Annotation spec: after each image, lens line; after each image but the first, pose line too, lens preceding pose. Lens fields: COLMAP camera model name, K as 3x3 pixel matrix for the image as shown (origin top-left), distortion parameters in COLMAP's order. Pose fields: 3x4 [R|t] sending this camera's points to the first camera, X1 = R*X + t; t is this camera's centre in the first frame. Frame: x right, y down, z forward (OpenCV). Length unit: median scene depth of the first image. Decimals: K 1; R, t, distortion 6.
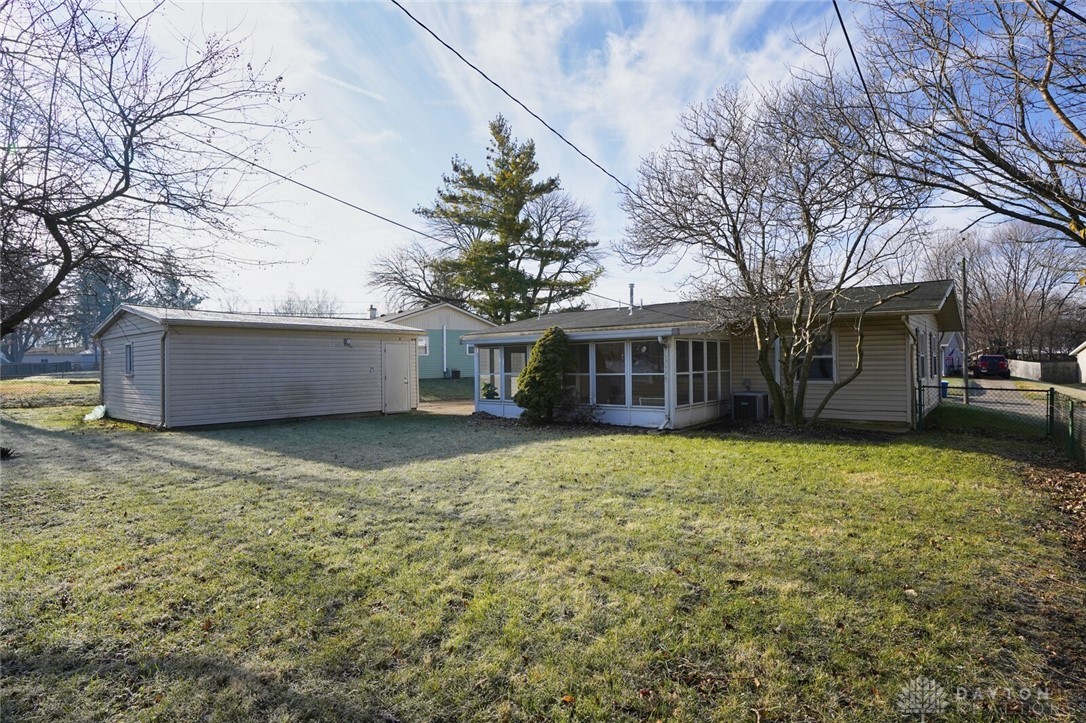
lens RADIAL K [[568.4, 0, 542.0], [0, 568.4, 358.3], [0, 0, 1]] dist [-0.000811, 0.000149]
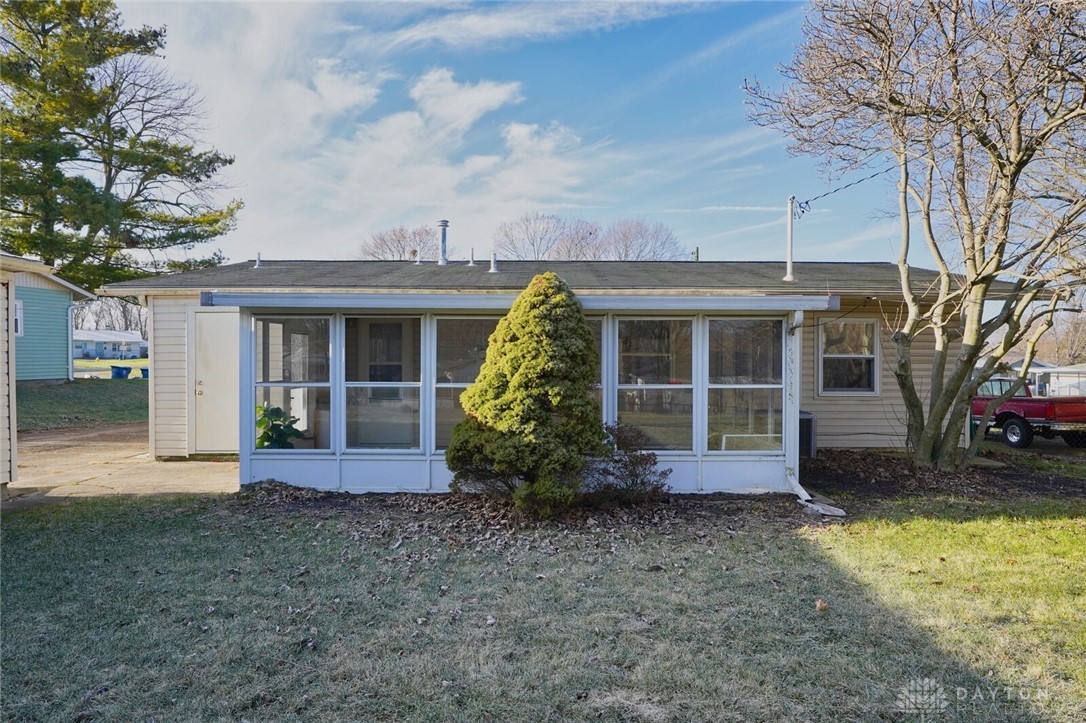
lens RADIAL K [[679.9, 0, 545.8], [0, 679.9, 366.3], [0, 0, 1]] dist [-0.008246, 0.004222]
pose [[0.771446, 0.006531, 0.636261, -0.112724], [-0.020522, 0.999682, 0.014621, 0.001712], [-0.635963, -0.024337, 0.771335, 0.230925]]
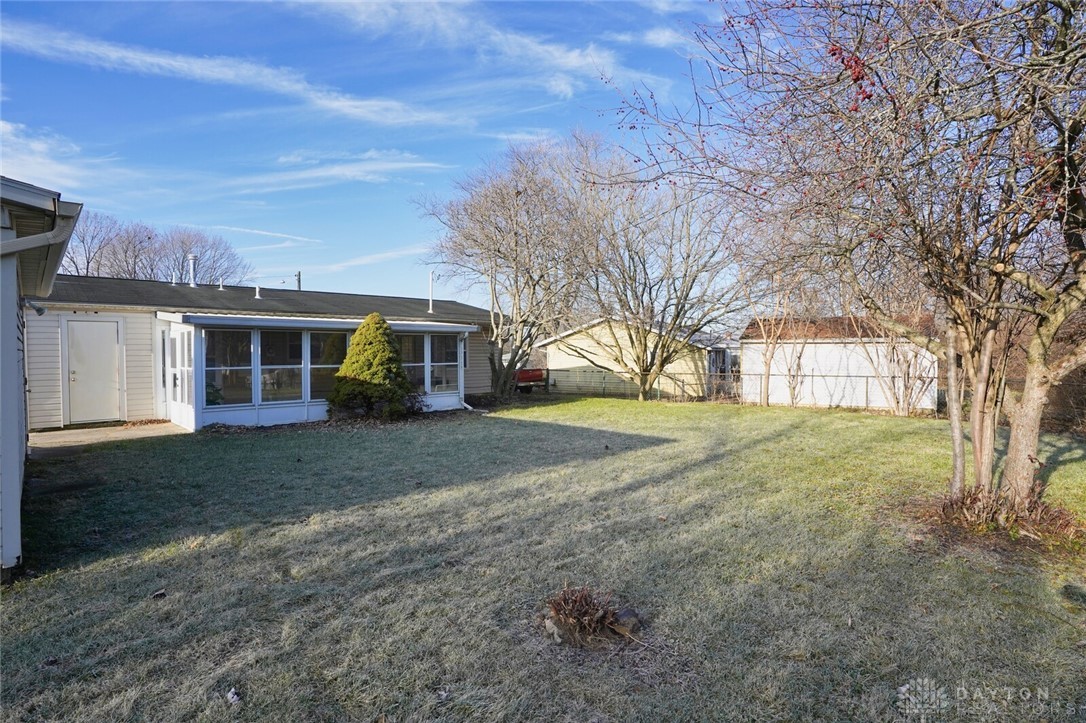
lens RADIAL K [[568.4, 0, 543.5], [0, 568.4, 361.3], [0, 0, 1]] dist [-0.000811, 0.000149]
pose [[0.129778, -0.005776, 0.991526, -0.319281], [-0.009049, 0.999934, 0.007009, 0.004496], [-0.991502, -0.009882, 0.129717, 0.231162]]
